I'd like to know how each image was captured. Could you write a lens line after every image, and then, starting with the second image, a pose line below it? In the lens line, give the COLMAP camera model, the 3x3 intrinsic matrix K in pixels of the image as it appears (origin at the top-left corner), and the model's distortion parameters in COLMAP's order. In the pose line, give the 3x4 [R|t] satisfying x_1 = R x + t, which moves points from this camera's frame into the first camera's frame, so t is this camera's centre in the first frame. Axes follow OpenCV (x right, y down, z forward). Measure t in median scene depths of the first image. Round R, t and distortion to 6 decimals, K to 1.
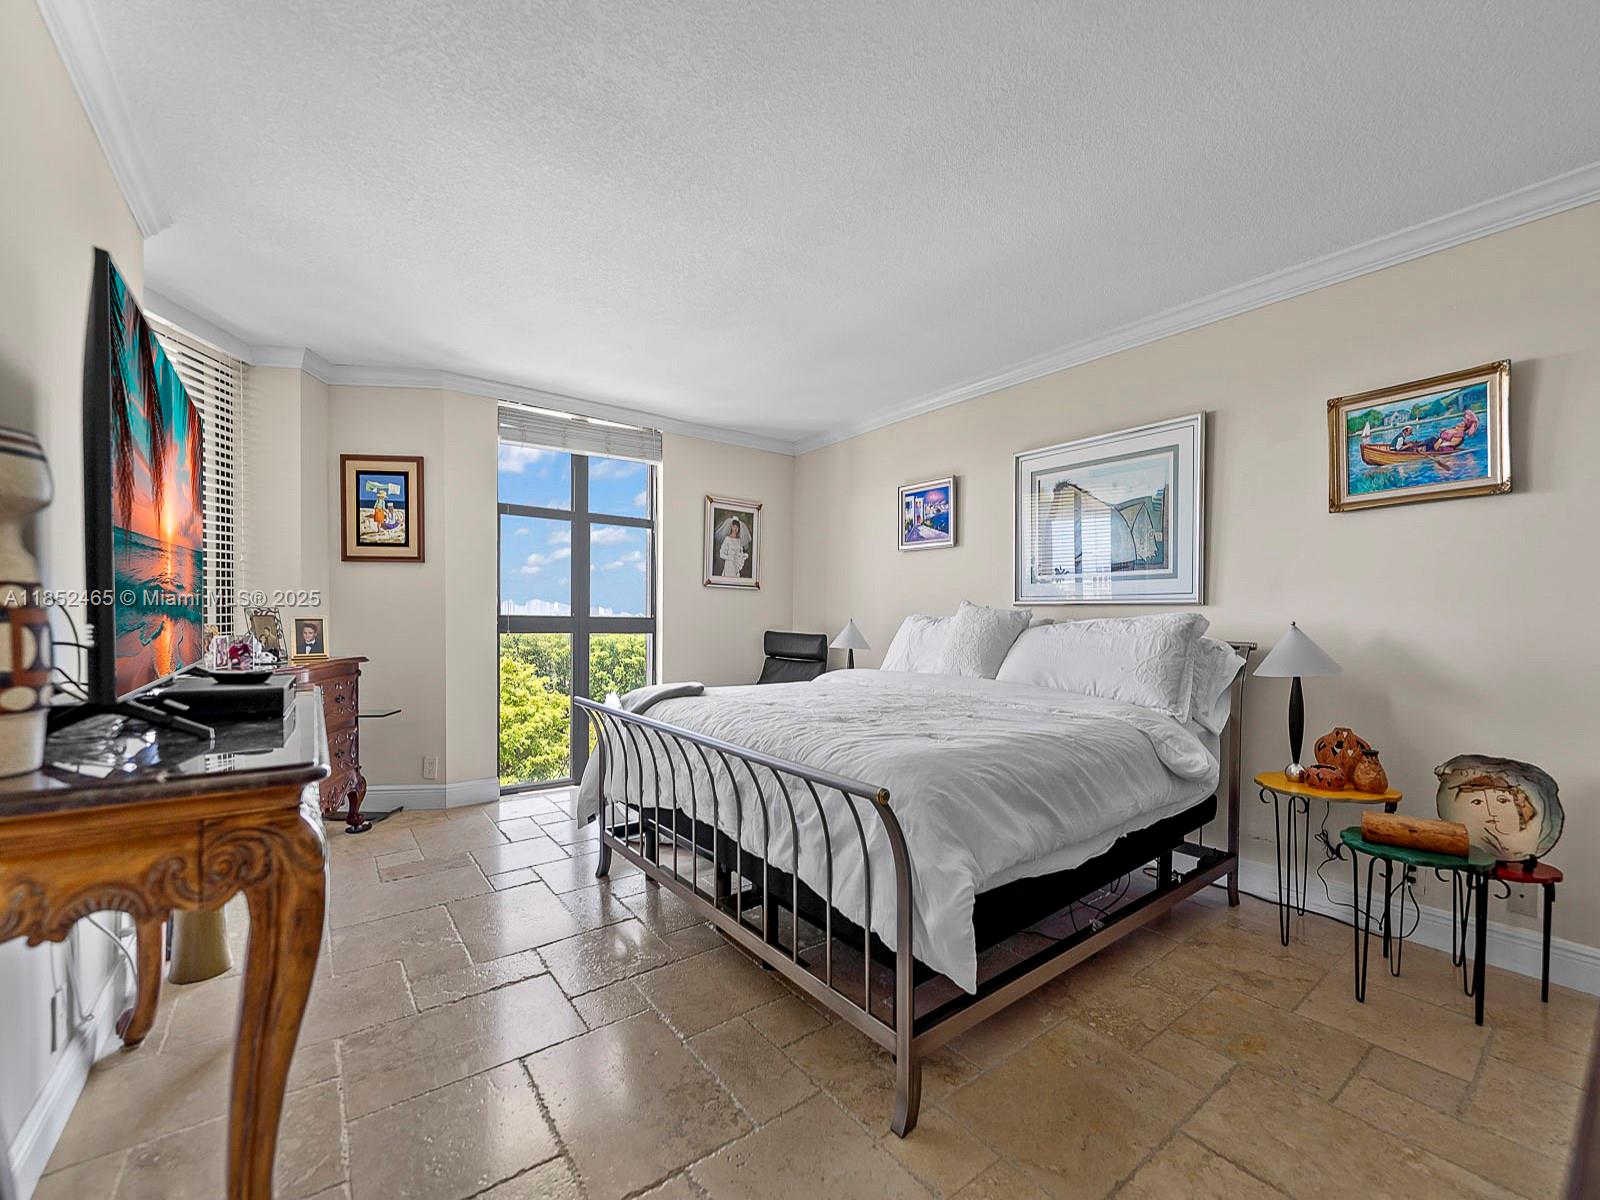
lens RADIAL K [[650.7, 0, 798.4], [0, 650.7, 607.3], [0, 0, 1]] dist [0.000276, -0.000543]
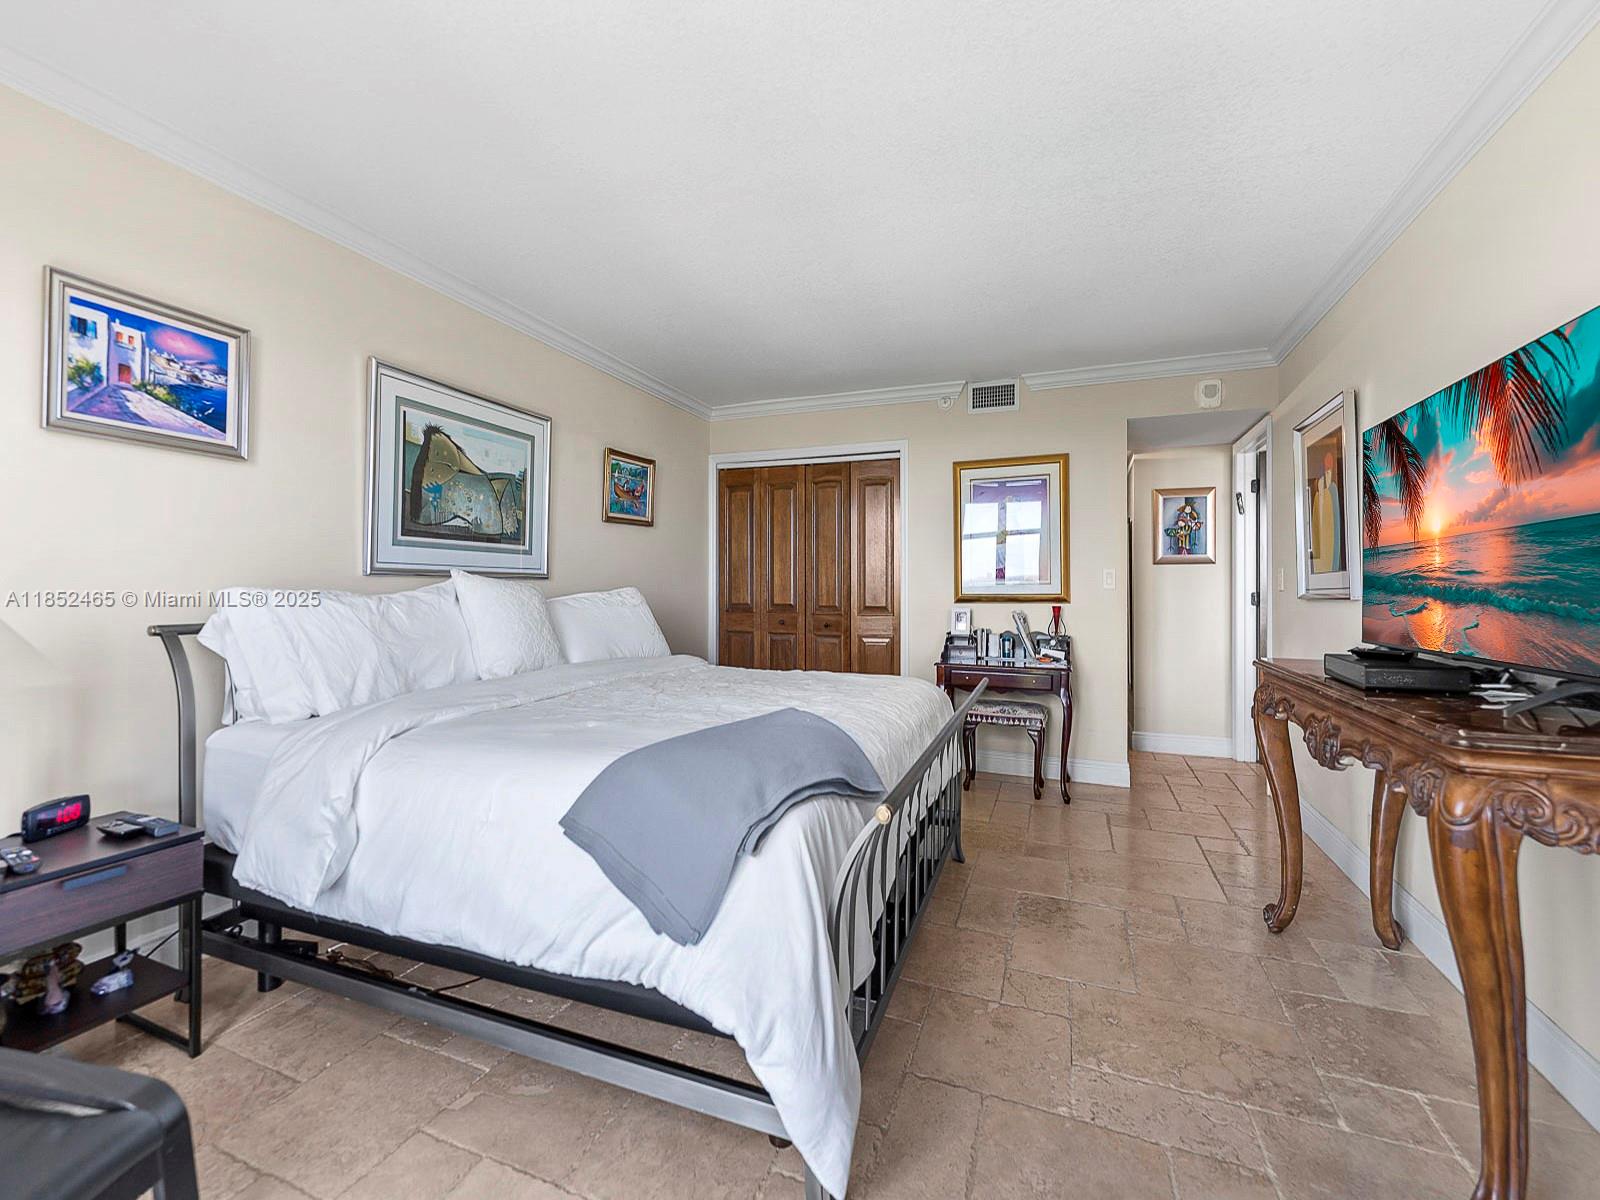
lens RADIAL K [[650.7, 0, 798.4], [0, 650.7, 607.3], [0, 0, 1]] dist [0.000276, -0.000543]
pose [[-0.502191, -0.030195, 0.864230, -0.621890], [-0.017386, 0.999541, 0.024819, 0.010164], [-0.864582, -0.002562, -0.502485, 1.151173]]
